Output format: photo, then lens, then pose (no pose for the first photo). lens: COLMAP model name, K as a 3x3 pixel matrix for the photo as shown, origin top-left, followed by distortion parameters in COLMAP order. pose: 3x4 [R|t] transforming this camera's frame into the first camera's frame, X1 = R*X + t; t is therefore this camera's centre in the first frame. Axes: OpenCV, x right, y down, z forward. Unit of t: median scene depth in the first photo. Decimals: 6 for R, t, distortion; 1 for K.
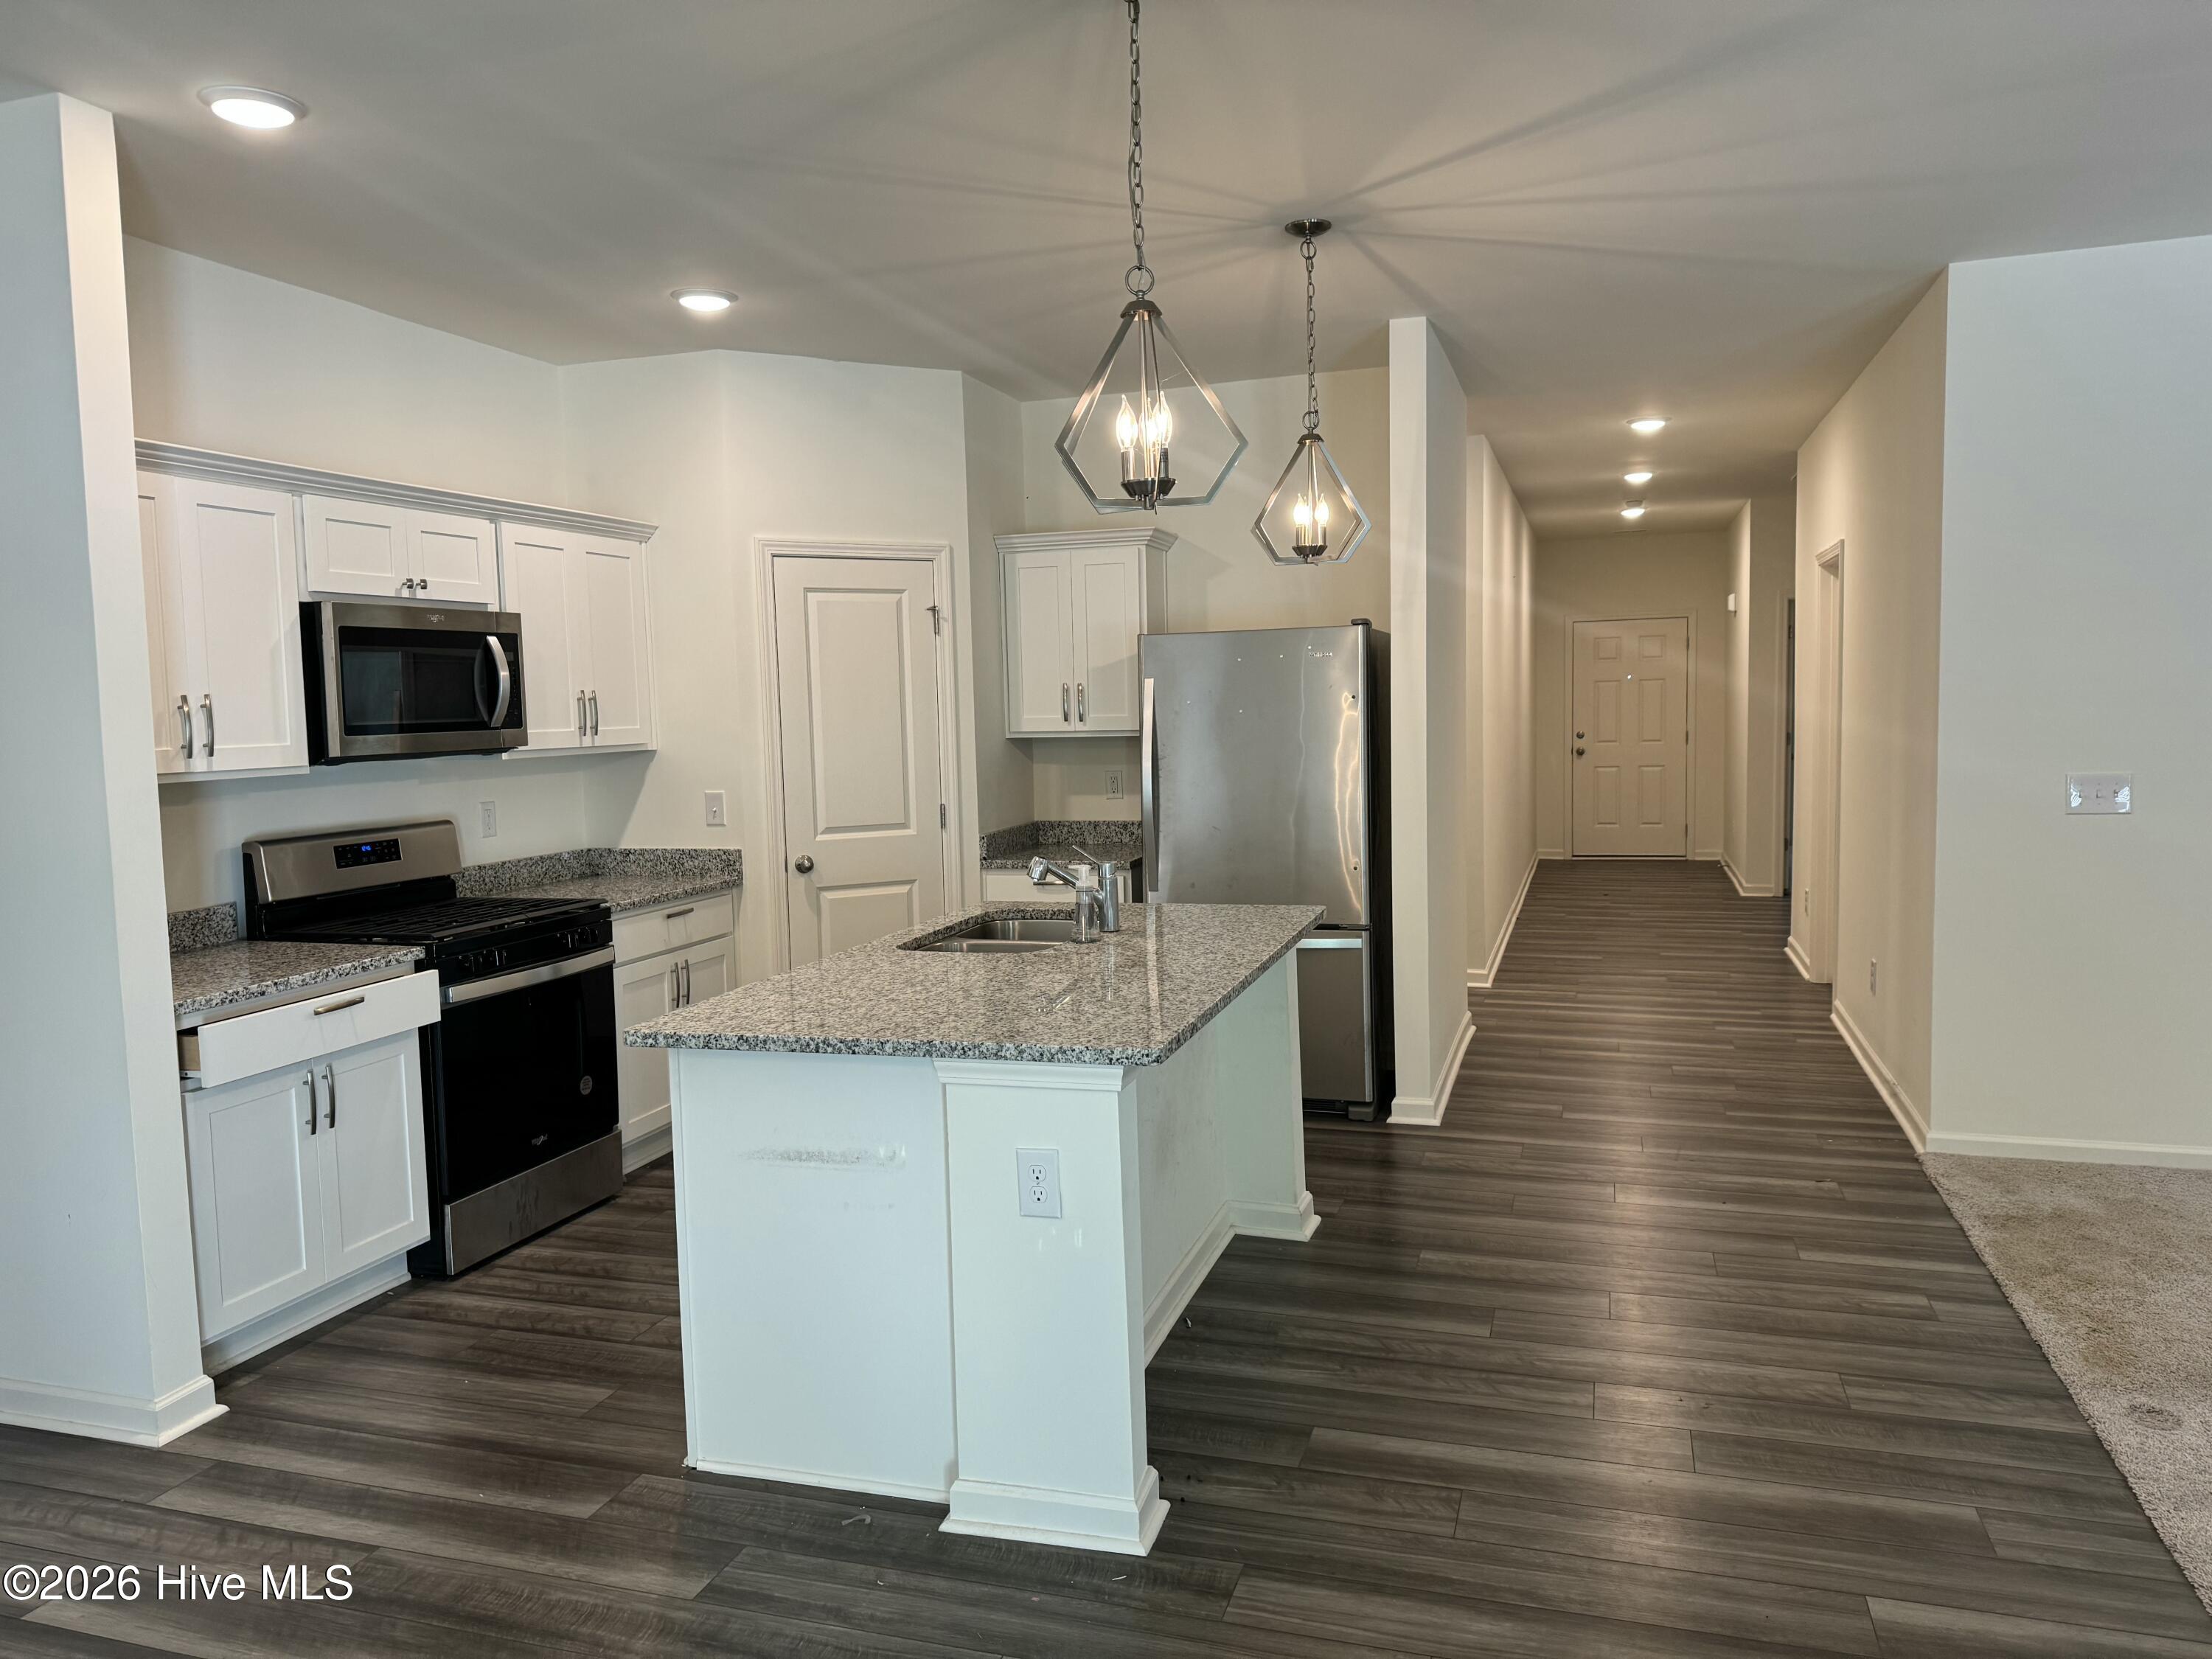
lens RADIAL K [[1575.2, 0, 1112.3], [0, 1575.2, 833.3], [0, 0, 1]] dist [0.055045, -0.059526]
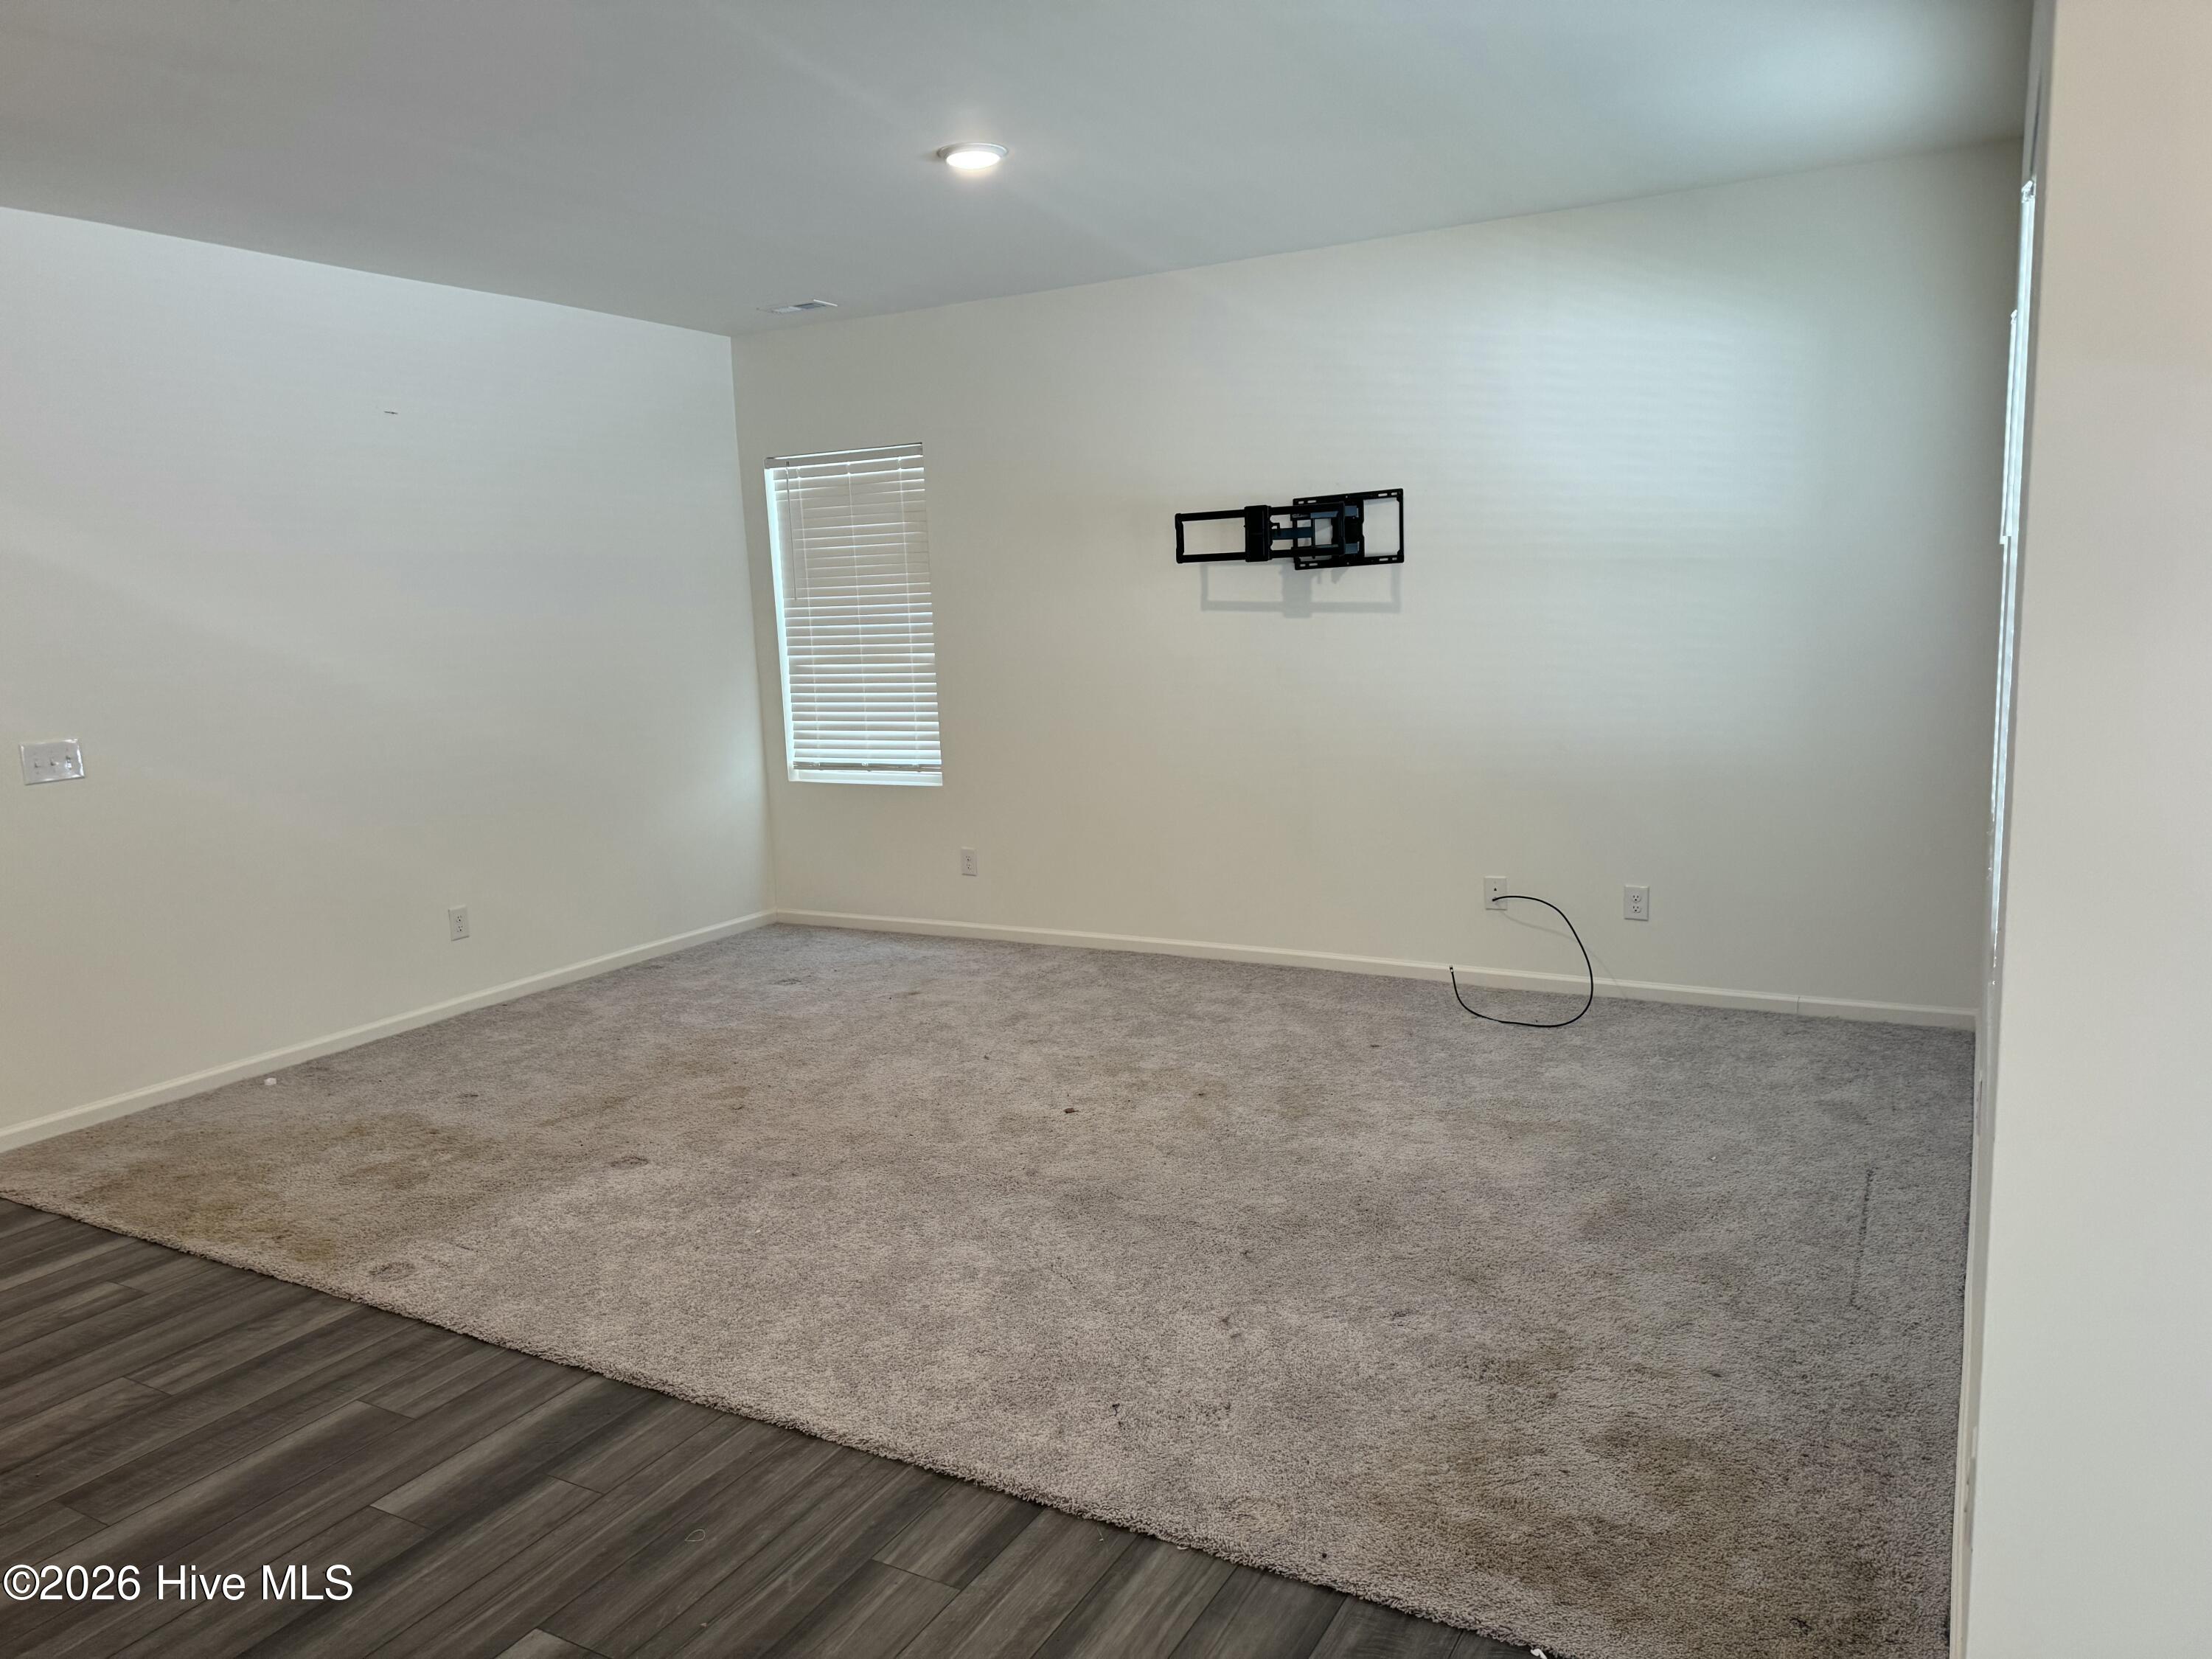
lens RADIAL K [[1575.2, 0, 1102.2], [0, 1575.2, 834.6], [0, 0, 1]] dist [0.055045, -0.059526]
pose [[0.202287, -0.135148, 0.969956, -0.312099], [0.122657, 0.986130, 0.111821, -0.013008], [-0.971615, 0.096352, 0.216058, 0.208923]]
